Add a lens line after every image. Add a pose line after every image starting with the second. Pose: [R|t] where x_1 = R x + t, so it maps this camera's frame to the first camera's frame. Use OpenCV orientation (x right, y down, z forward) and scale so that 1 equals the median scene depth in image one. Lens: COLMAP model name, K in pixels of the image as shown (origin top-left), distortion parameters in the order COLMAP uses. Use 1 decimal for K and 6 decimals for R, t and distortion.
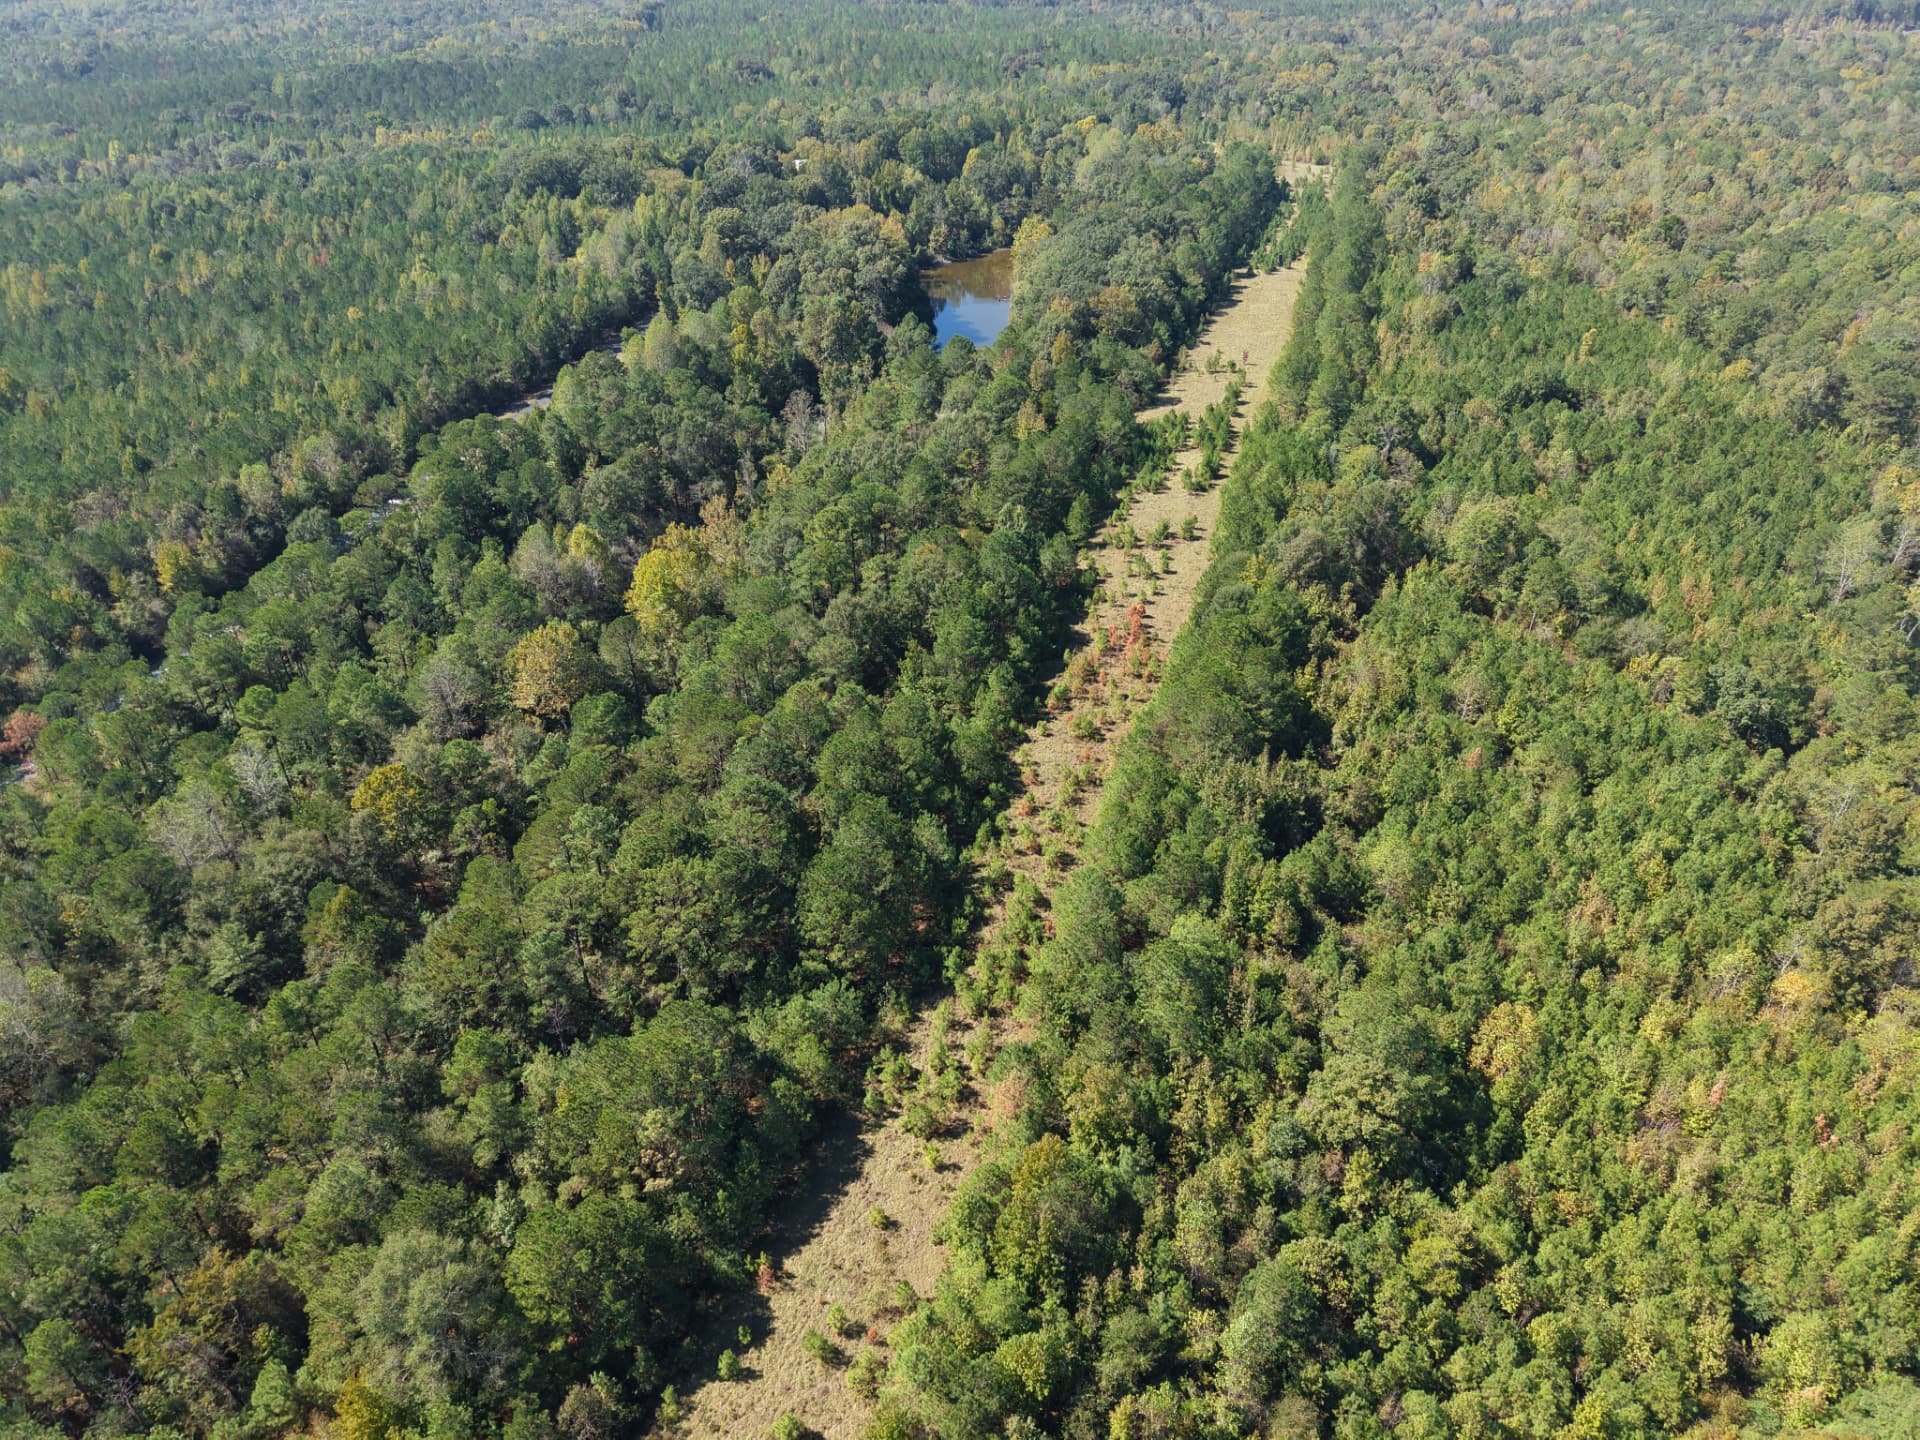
lens RADIAL K [[1289.8, 0, 960.0], [0, 1289.8, 720.0], [0, 0, 1]] dist [0.036192, 0.000250]
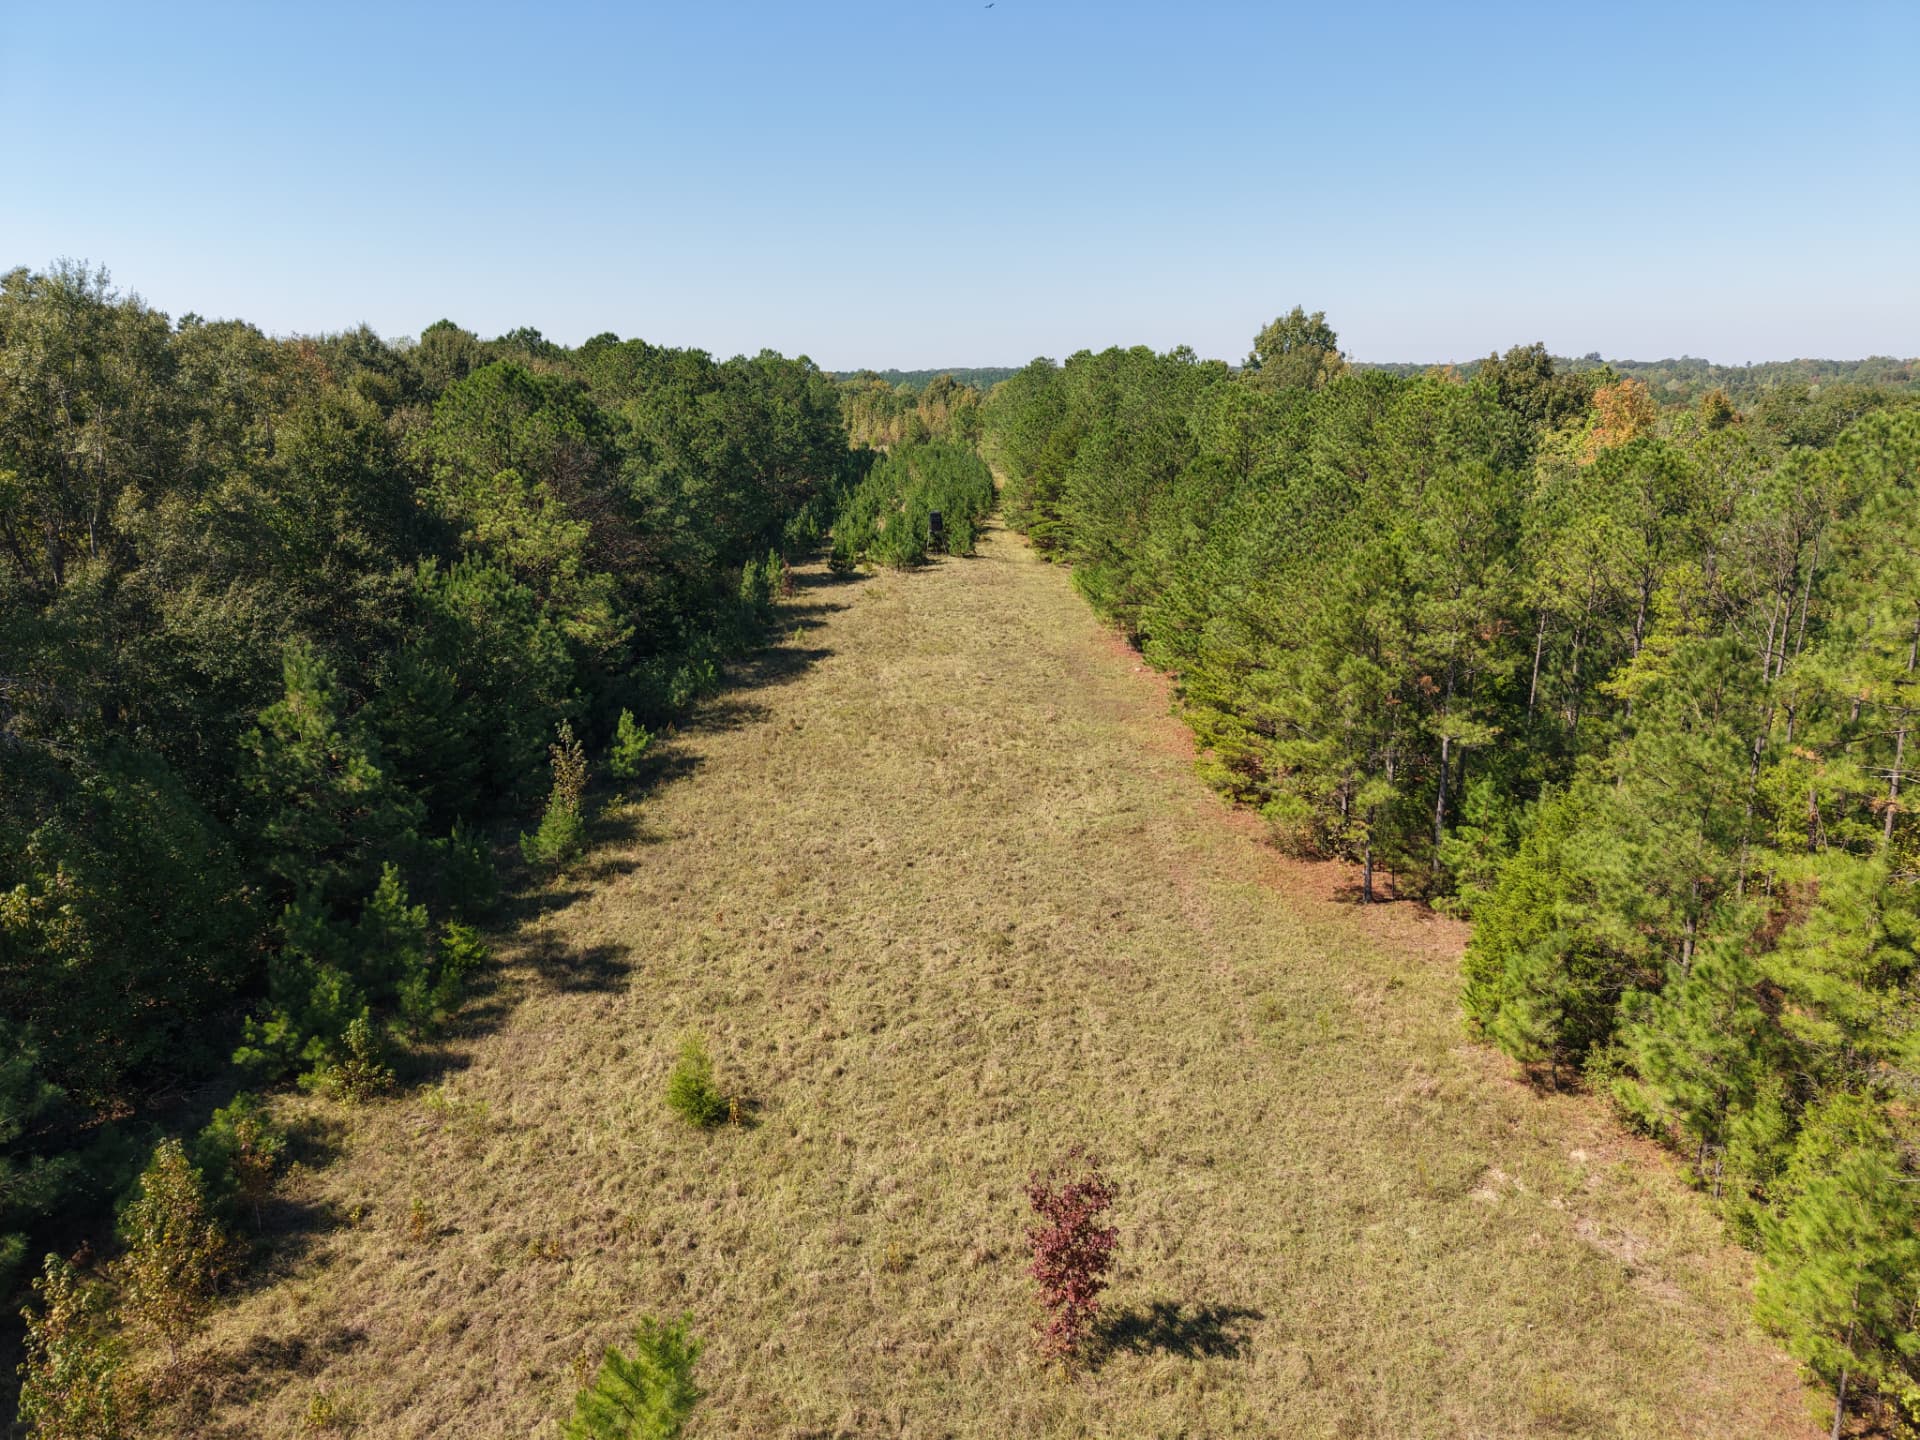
lens RADIAL K [[1289.8, 0, 960.0], [0, 1289.8, 720.0], [0, 0, 1]] dist [0.036192, 0.000250]
pose [[0.946227, -0.071010, 0.315615, 0.164001], [0.164606, 0.945559, -0.280754, -0.241496], [-0.278496, 0.317609, 0.906402, 0.777249]]
